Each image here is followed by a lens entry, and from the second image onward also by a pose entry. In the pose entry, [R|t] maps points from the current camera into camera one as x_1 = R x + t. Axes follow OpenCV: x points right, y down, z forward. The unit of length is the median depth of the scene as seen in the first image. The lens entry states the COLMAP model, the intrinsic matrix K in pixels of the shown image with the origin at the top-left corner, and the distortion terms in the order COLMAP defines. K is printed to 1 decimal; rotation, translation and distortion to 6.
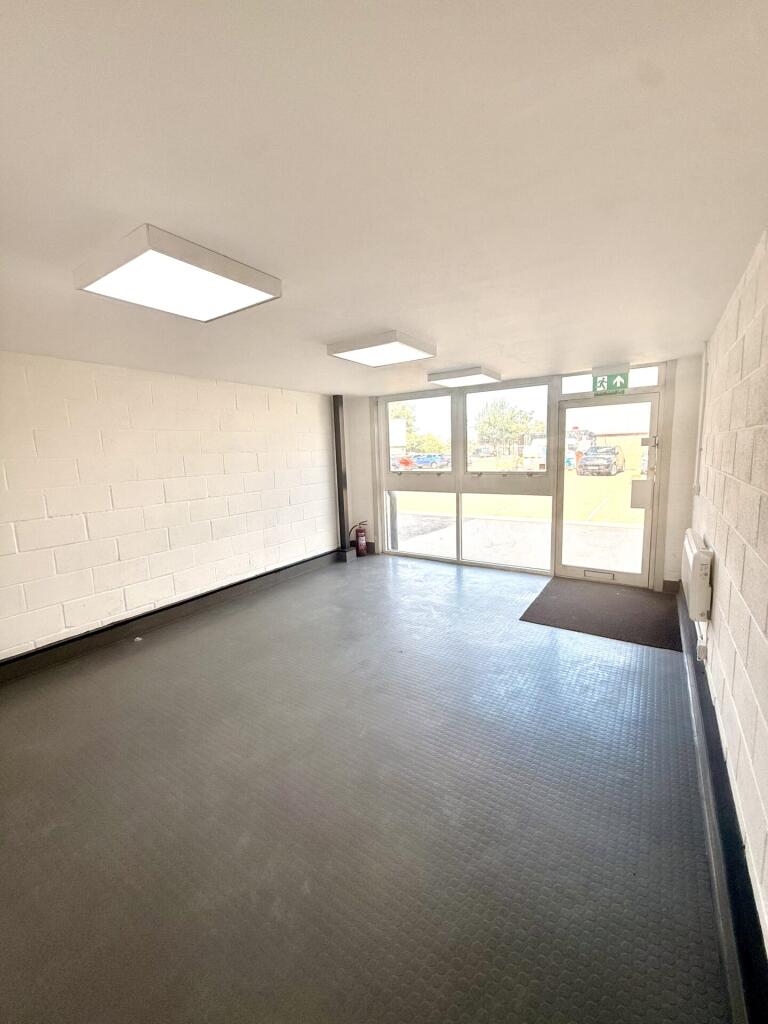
lens RADIAL K [[406.1, 0, 384.0], [0, 406.1, 512.0], [0, 0, 1]] dist [-0.001445, -0.000034]
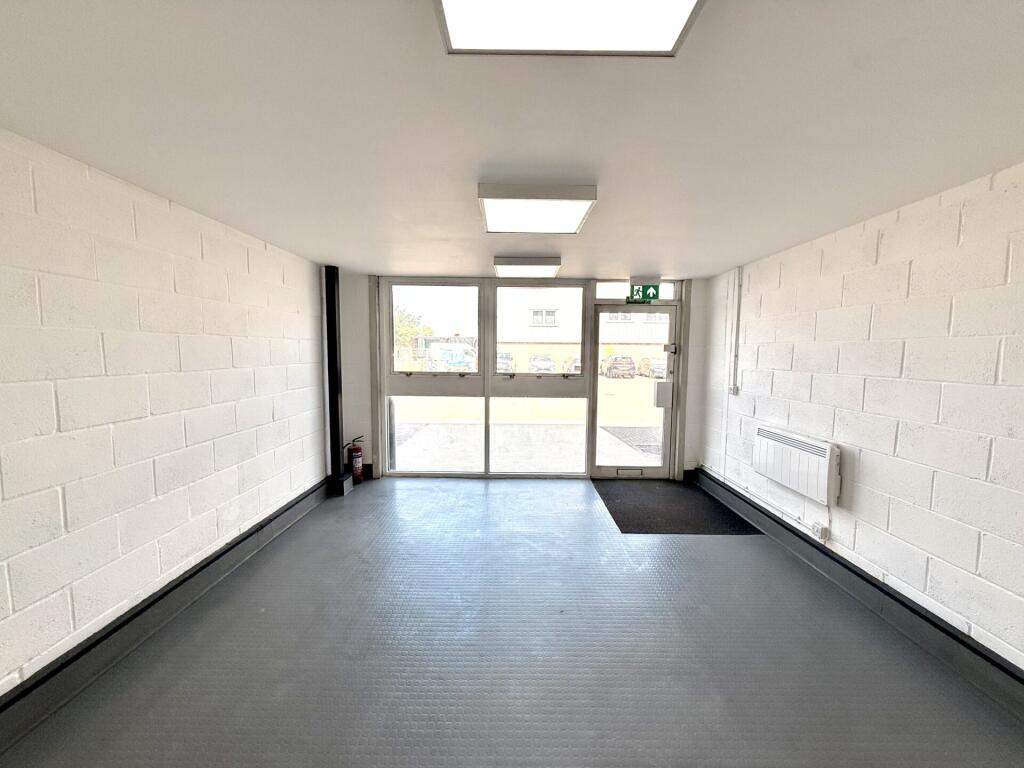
lens RADIAL K [[406.1, 0, 512.0], [0, 406.1, 384.0], [0, 0, 1]] dist [-0.001445, -0.000034]
pose [[0.831322, -0.002729, 0.555784, -0.295383], [0.044024, 0.997169, -0.060954, -0.020243], [-0.554044, 0.075140, 0.829089, 0.270200]]
